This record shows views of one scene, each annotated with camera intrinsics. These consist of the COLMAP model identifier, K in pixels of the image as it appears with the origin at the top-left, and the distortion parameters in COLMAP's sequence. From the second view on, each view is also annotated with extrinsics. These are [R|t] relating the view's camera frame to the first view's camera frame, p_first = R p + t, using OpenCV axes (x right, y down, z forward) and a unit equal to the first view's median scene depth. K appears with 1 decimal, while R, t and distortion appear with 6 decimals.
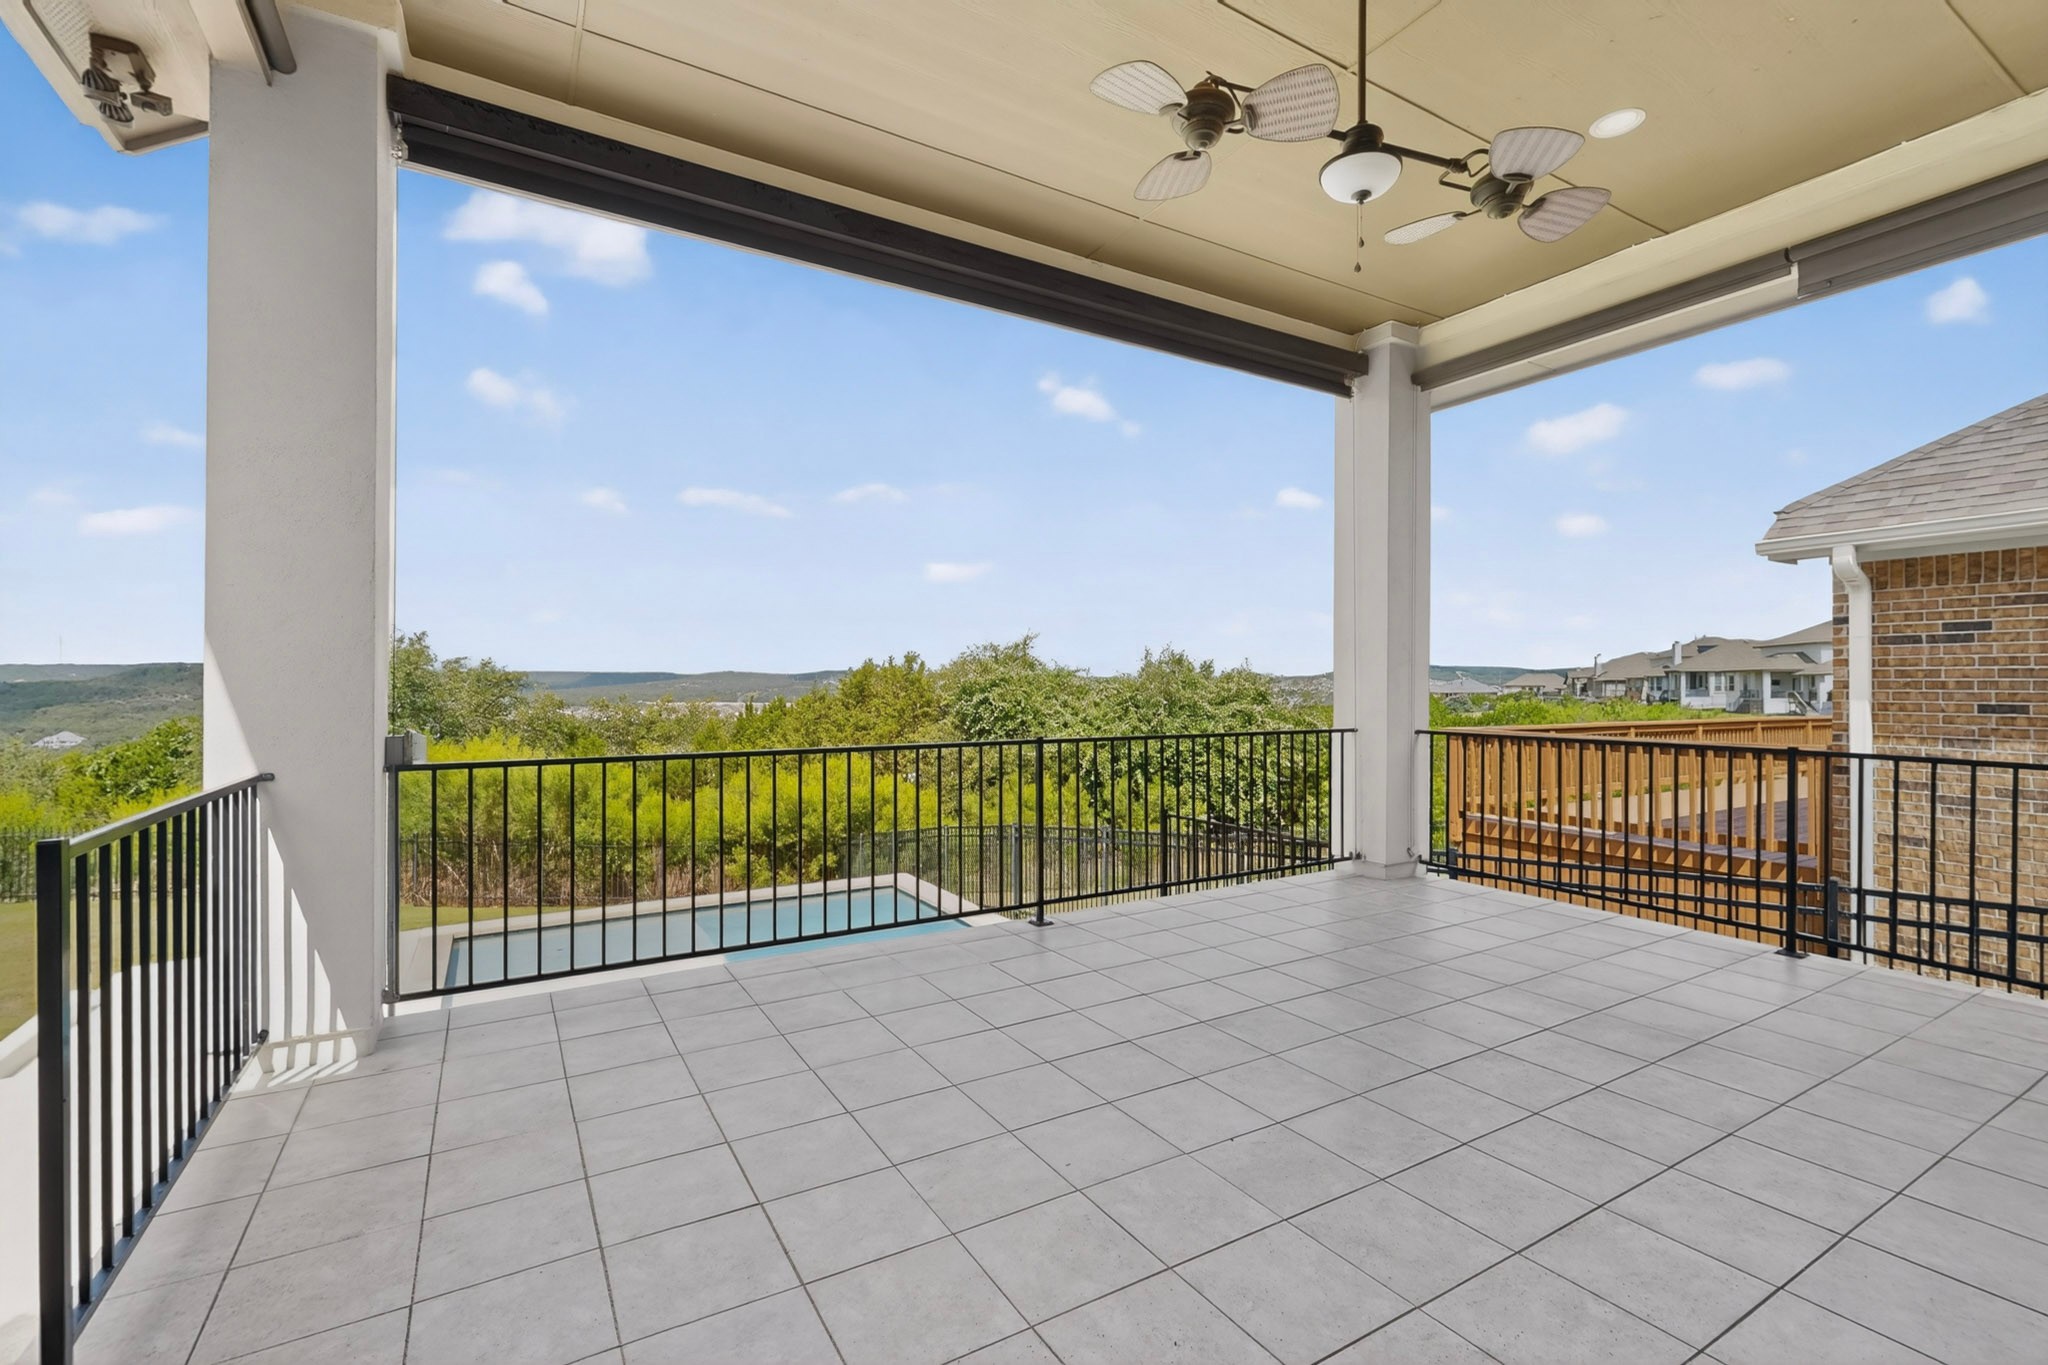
lens RADIAL K [[902.6, 0, 1020.4], [0, 902.6, 689.2], [0, 0, 1]] dist [-0.000301, 0.000166]
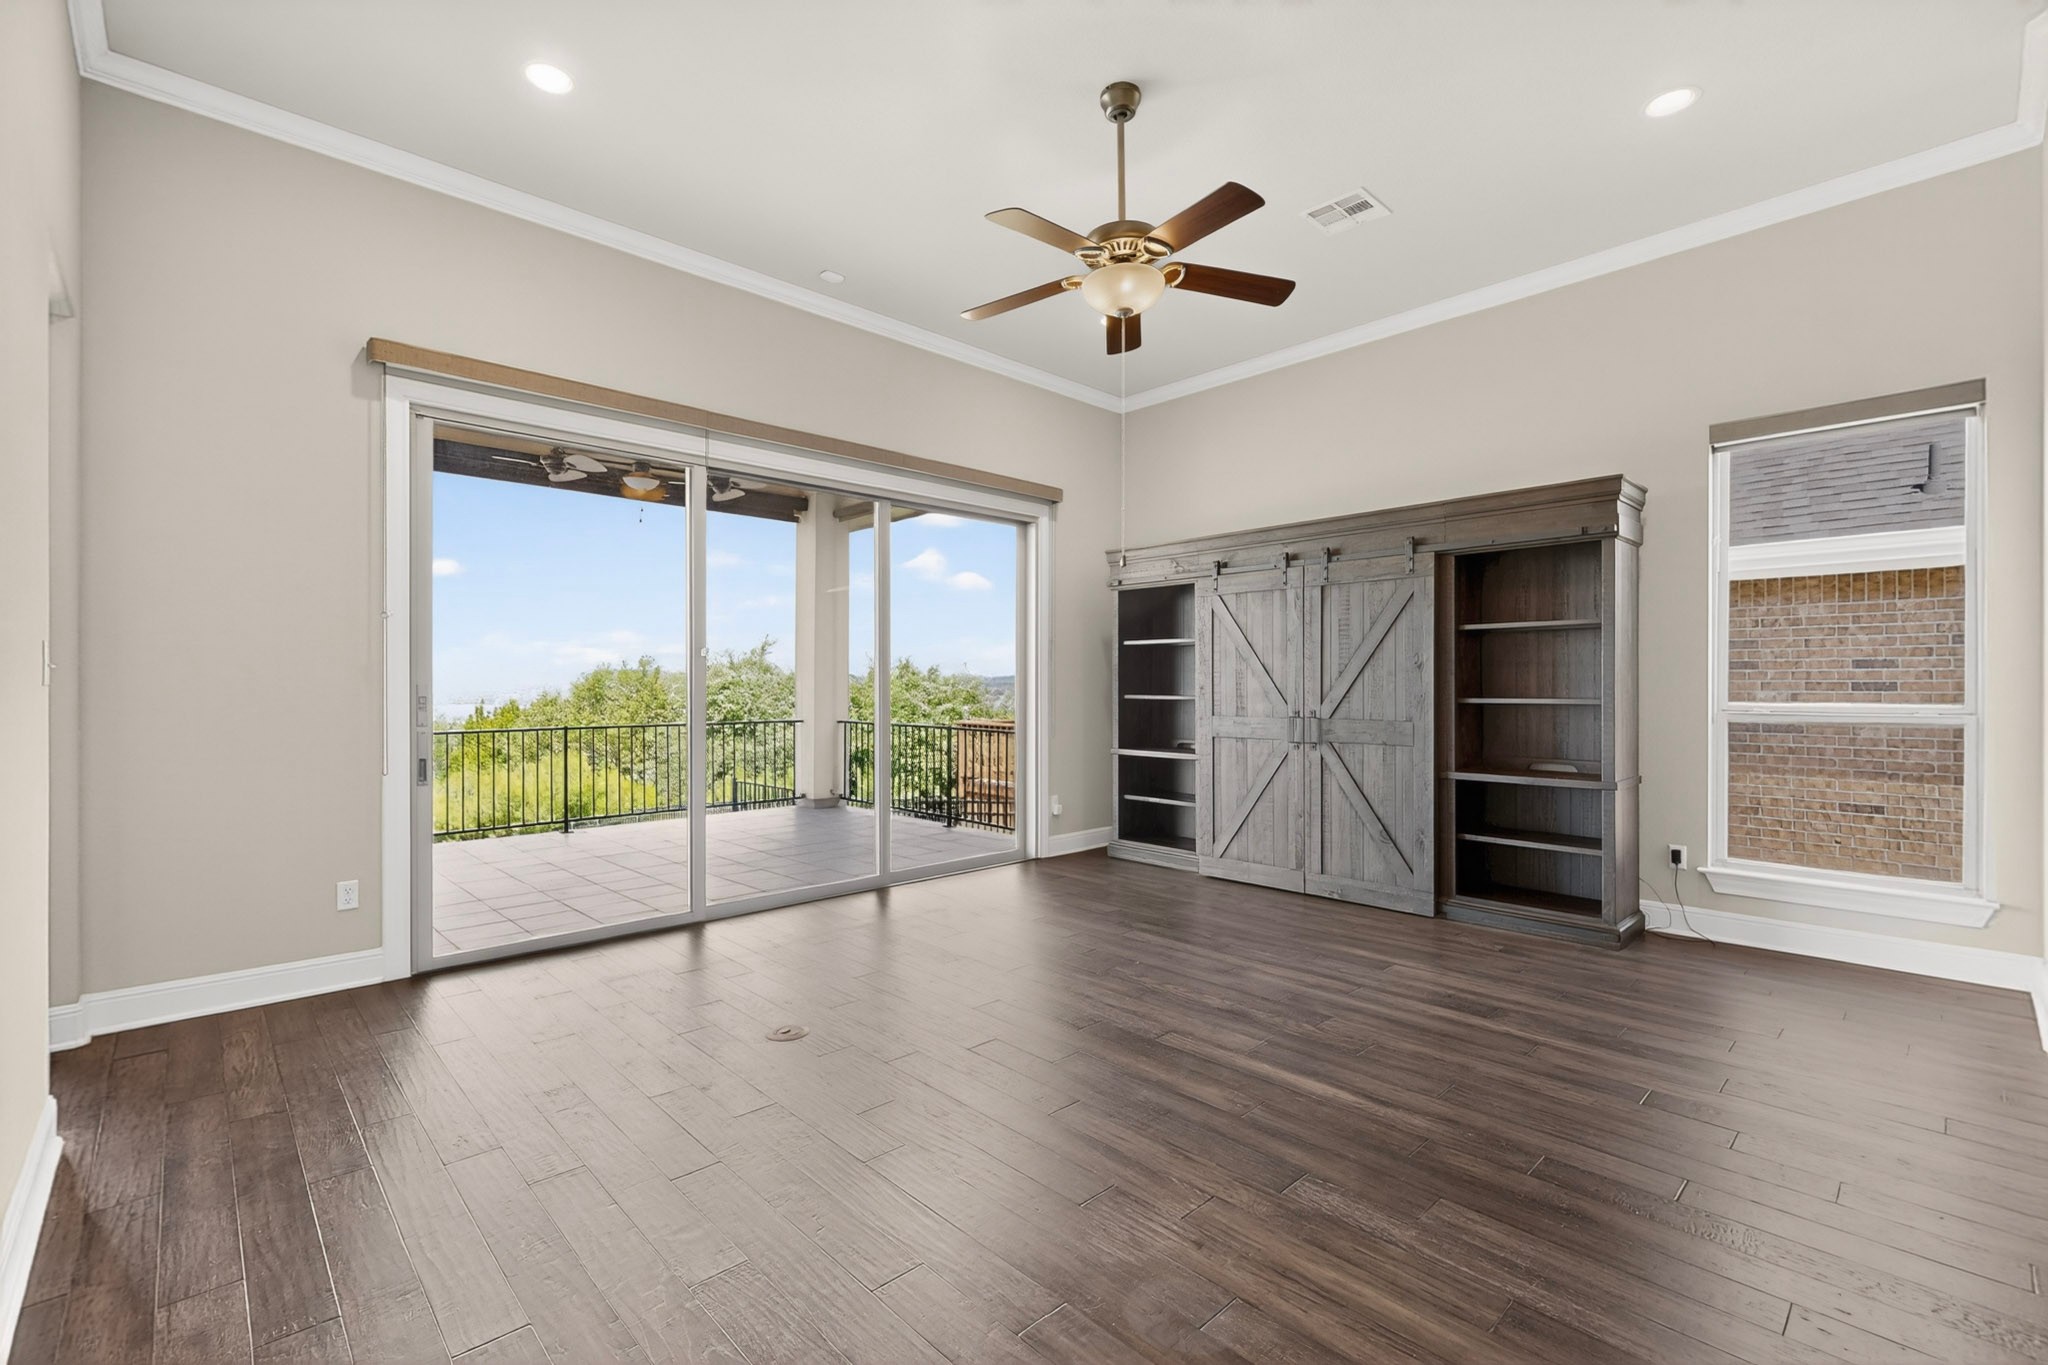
lens RADIAL K [[902.6, 0, 1030.3], [0, 902.6, 684.4], [0, 0, 1]] dist [-0.000301, 0.000166]
pose [[0.976220, 0.000853, 0.216781, 0.274208], [0.000200, 0.999988, -0.004836, -0.009950], [-0.216782, 0.004765, 0.976208, -0.478254]]
